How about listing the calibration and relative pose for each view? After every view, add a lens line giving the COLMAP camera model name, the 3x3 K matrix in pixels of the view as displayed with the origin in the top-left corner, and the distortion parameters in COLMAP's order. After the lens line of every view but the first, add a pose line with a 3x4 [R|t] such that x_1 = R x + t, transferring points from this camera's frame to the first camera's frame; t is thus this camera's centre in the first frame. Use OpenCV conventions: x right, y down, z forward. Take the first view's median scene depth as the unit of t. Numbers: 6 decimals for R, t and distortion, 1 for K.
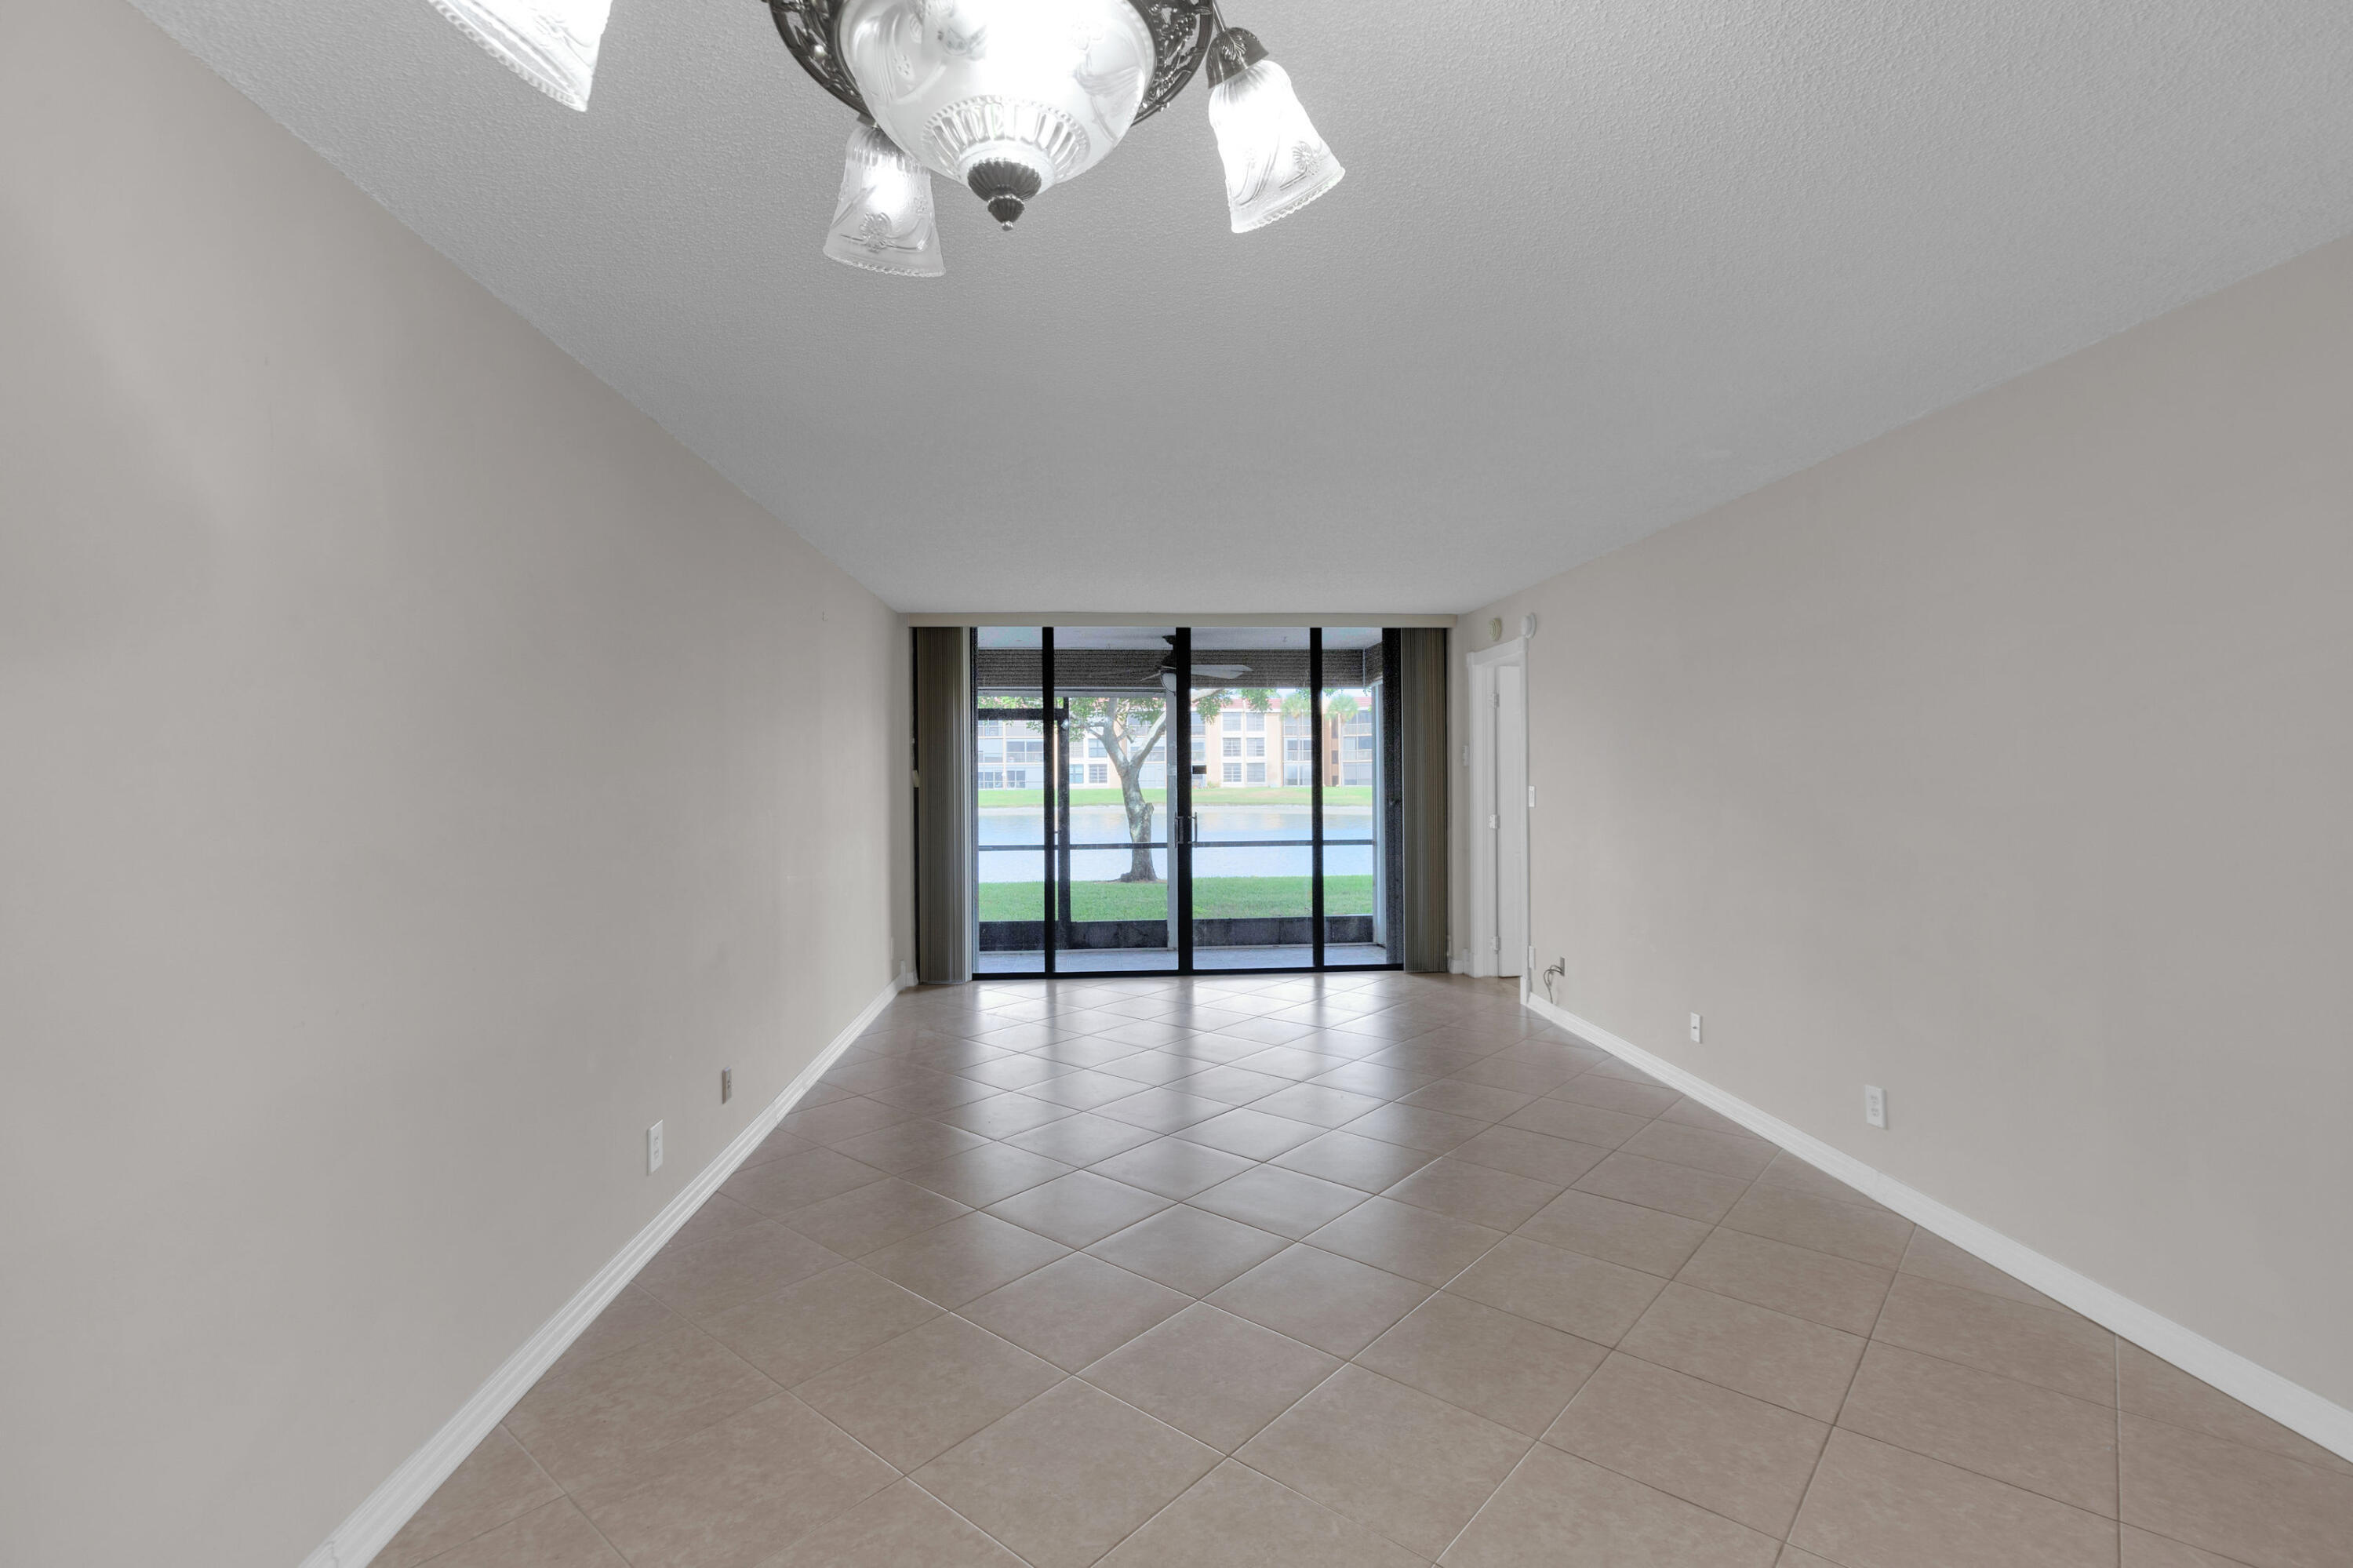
lens RADIAL K [[1084.5, 0, 1178.3], [0, 1084.5, 778.9], [0, 0, 1]] dist [0.001556, -0.000202]
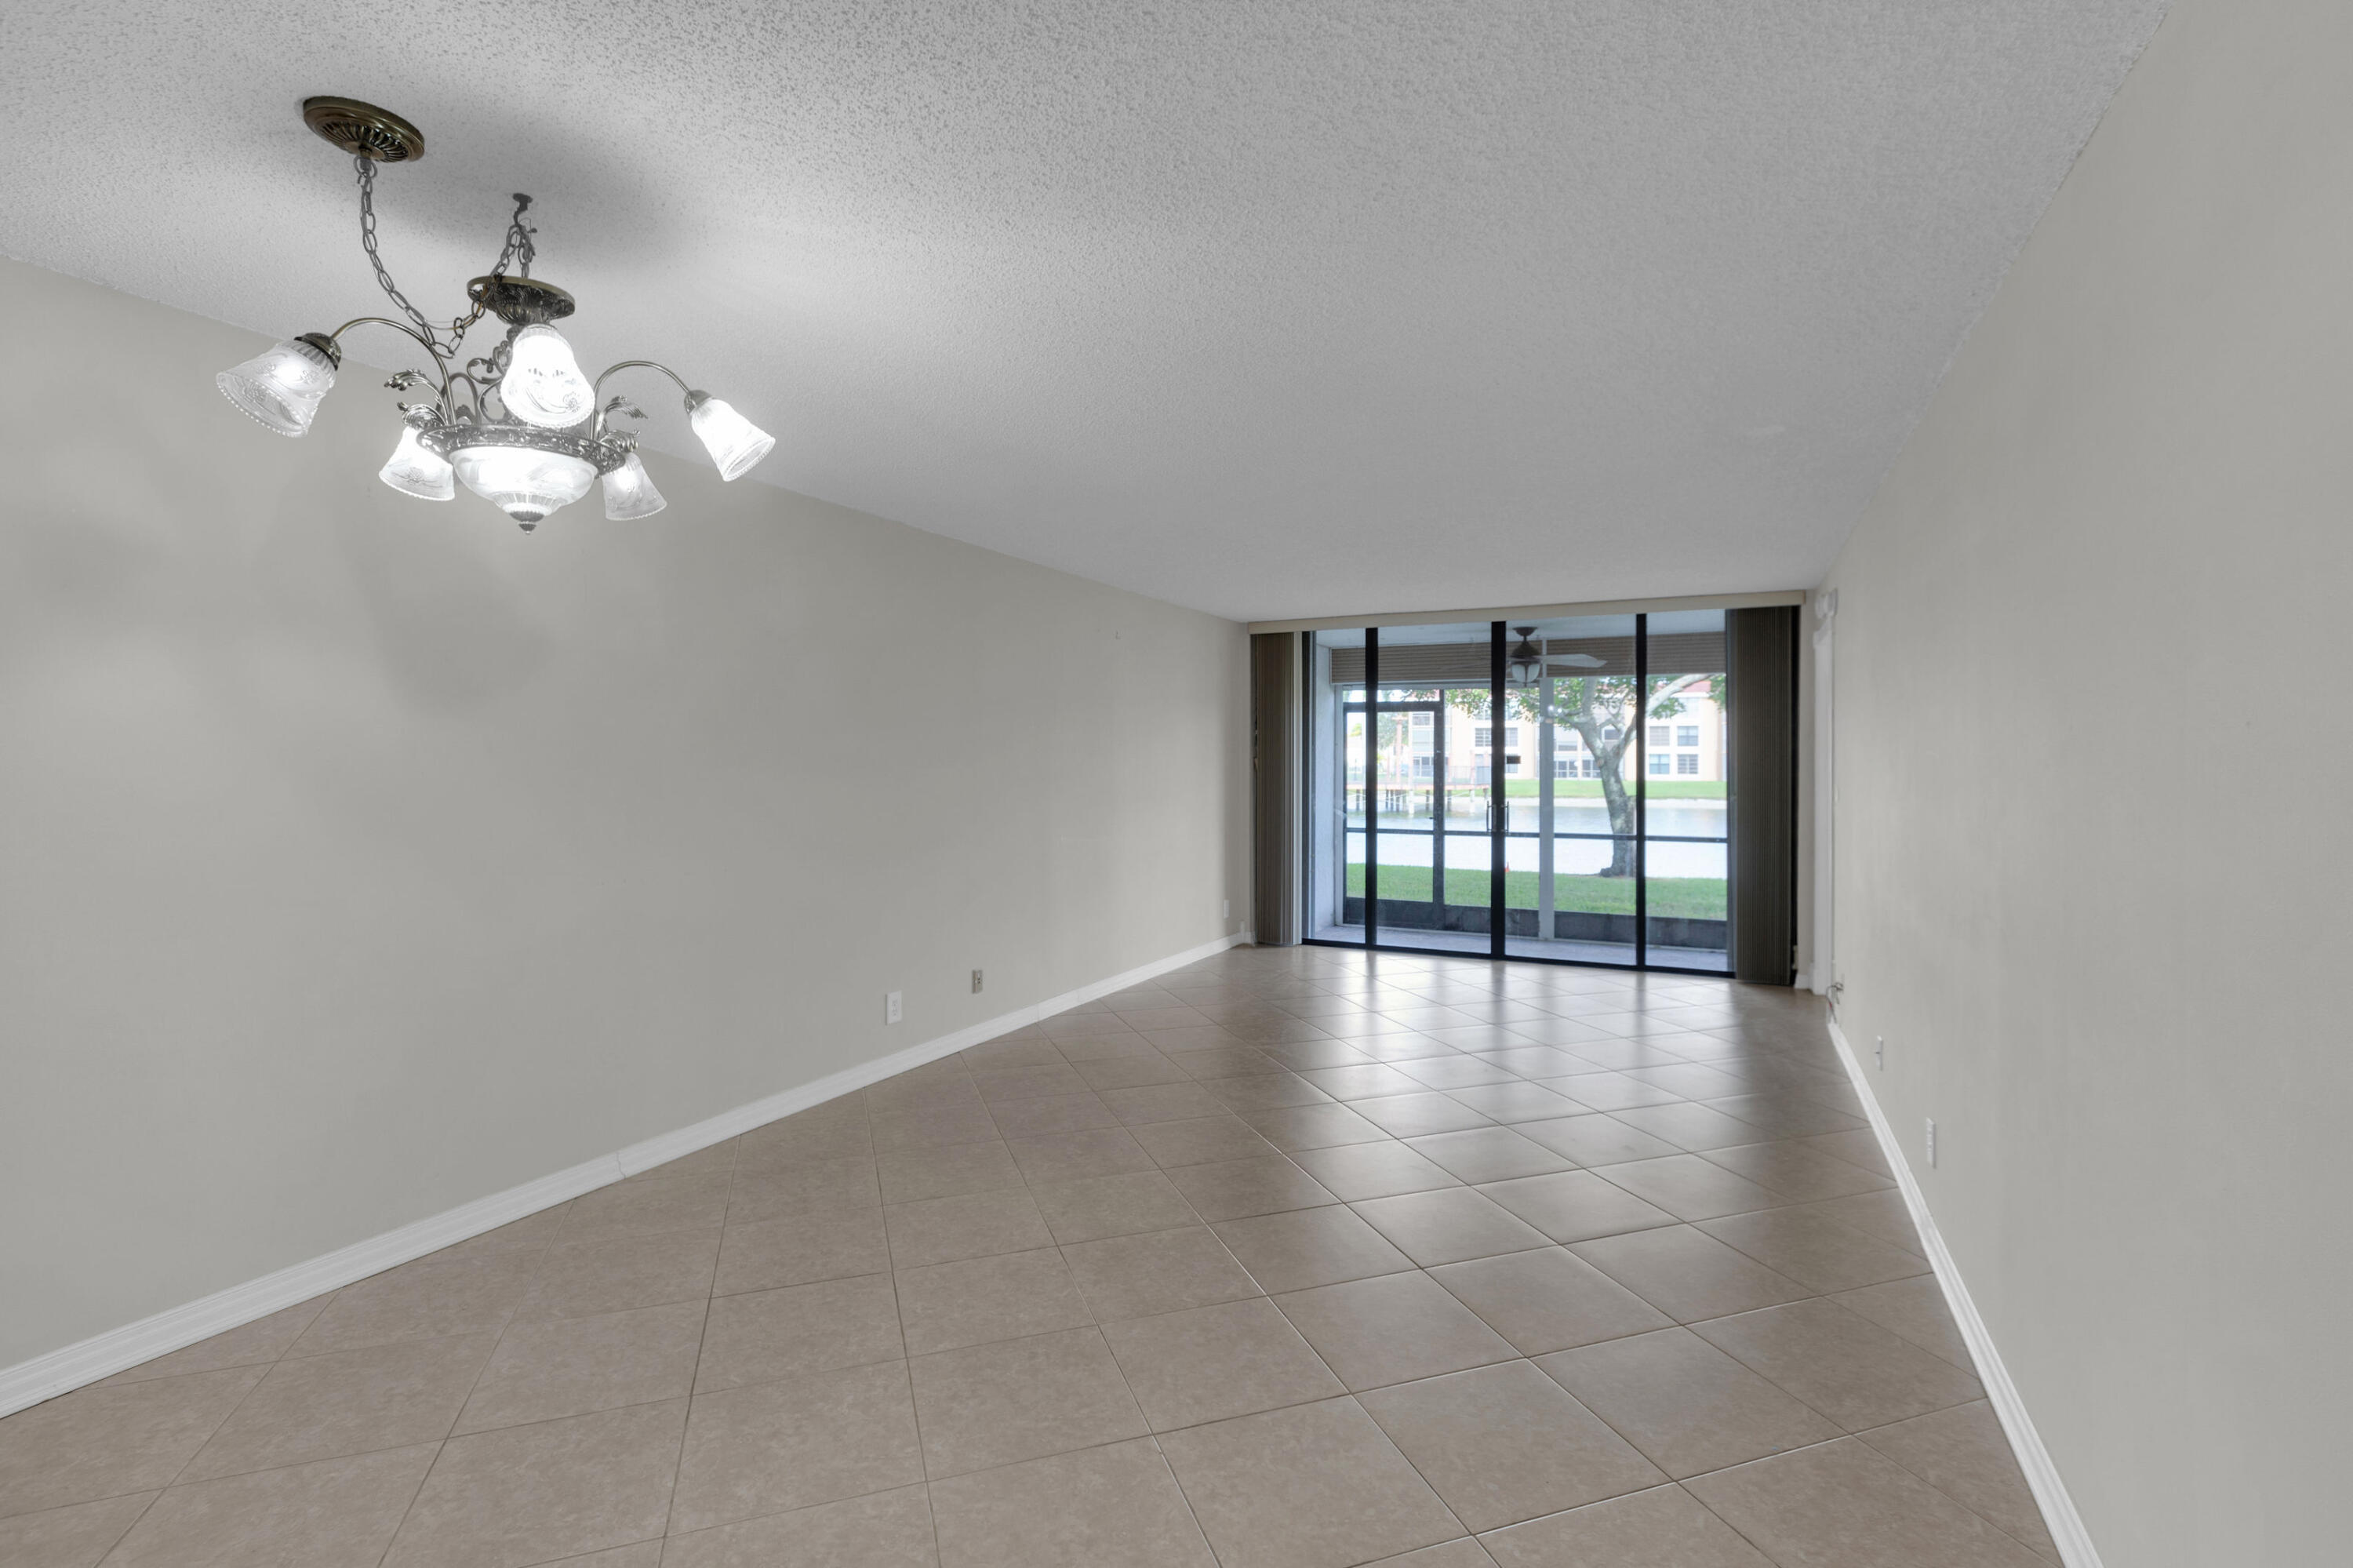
lens RADIAL K [[1084.5, 0, 1178.3], [0, 1084.5, 778.9], [0, 0, 1]] dist [0.001556, -0.000202]
pose [[0.863783, 0.018487, -0.503525, 0.255971], [-0.012970, 0.999811, 0.014457, -0.001421], [0.503697, -0.005957, 0.863860, -0.039472]]
